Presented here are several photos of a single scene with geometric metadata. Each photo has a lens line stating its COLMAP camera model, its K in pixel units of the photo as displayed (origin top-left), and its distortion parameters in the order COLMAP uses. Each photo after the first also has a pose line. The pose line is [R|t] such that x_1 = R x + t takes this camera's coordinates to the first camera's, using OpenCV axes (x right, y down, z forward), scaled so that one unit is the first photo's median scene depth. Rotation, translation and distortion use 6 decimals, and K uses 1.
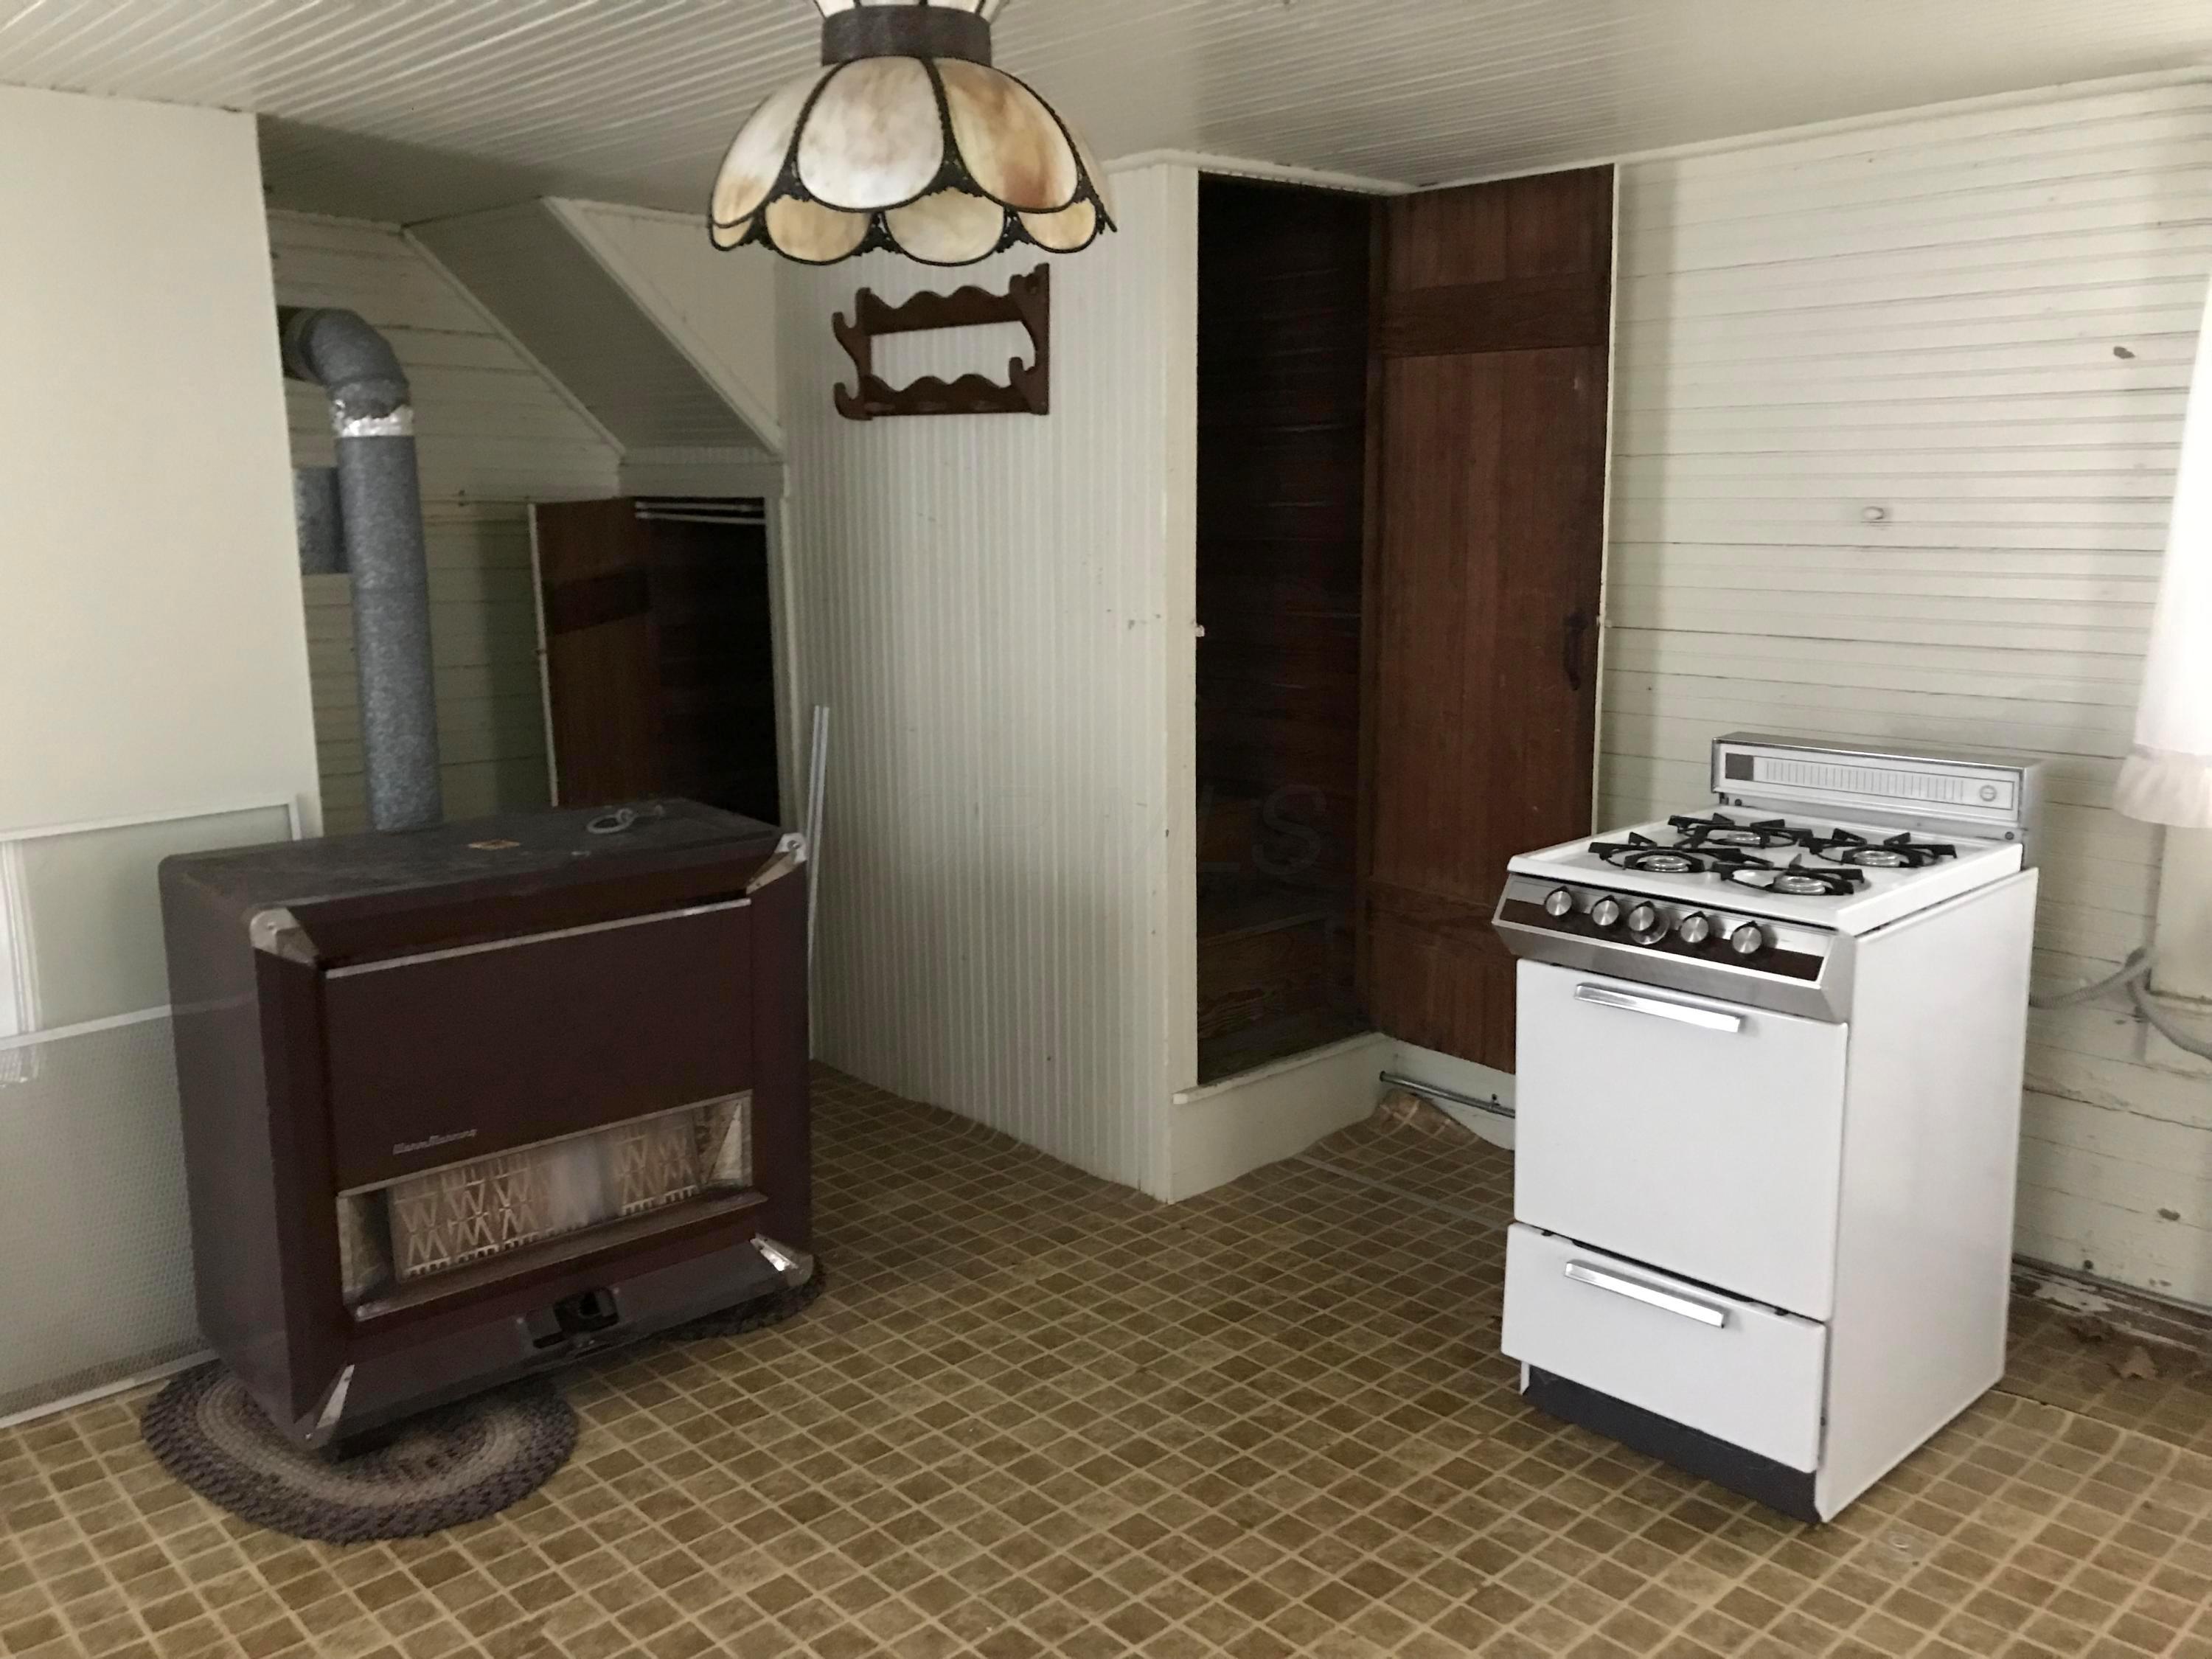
lens RADIAL K [[1824.0, 0, 1093.4], [0, 1824.0, 821.5], [0, 0, 1]] dist [0.016093, -0.006109]
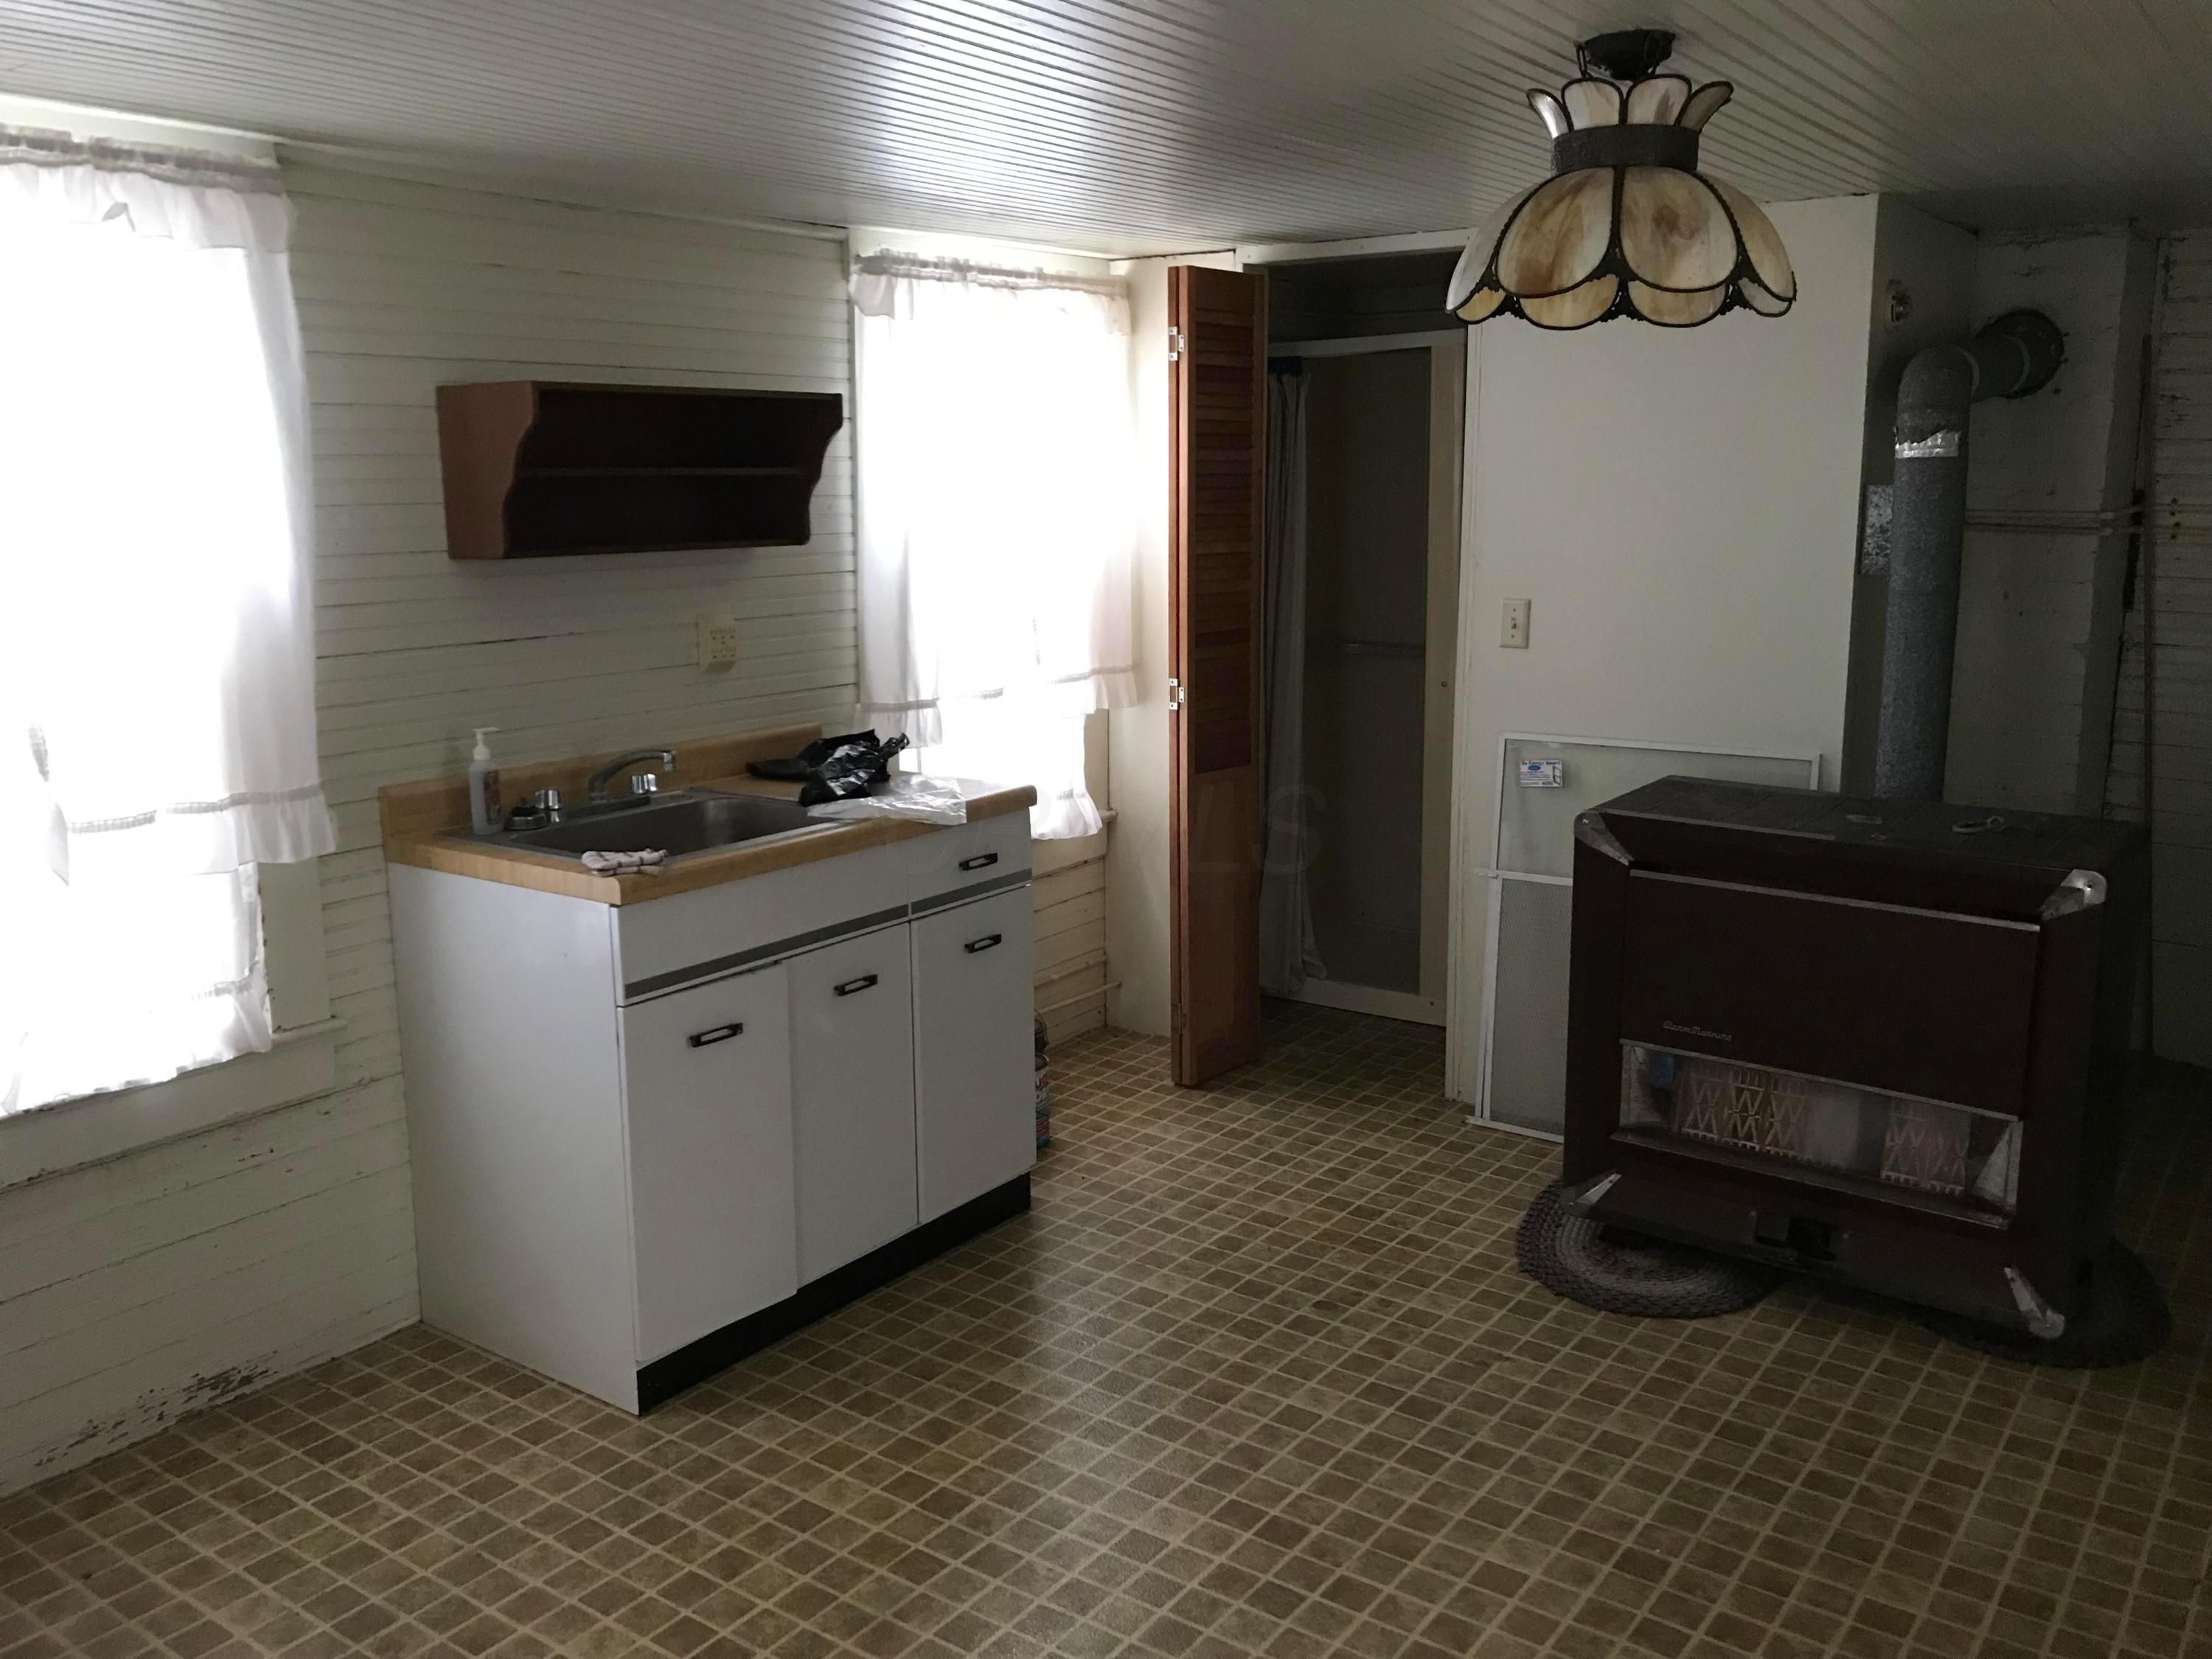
lens RADIAL K [[1824.0, 0, 1092.7], [0, 1824.0, 831.7], [0, 0, 1]] dist [0.016093, -0.006109]
pose [[0.202669, 0.197034, -0.959220, 0.705234], [-0.183961, 0.969769, 0.160332, -0.078021], [0.961813, 0.143965, 0.232789, 0.292620]]
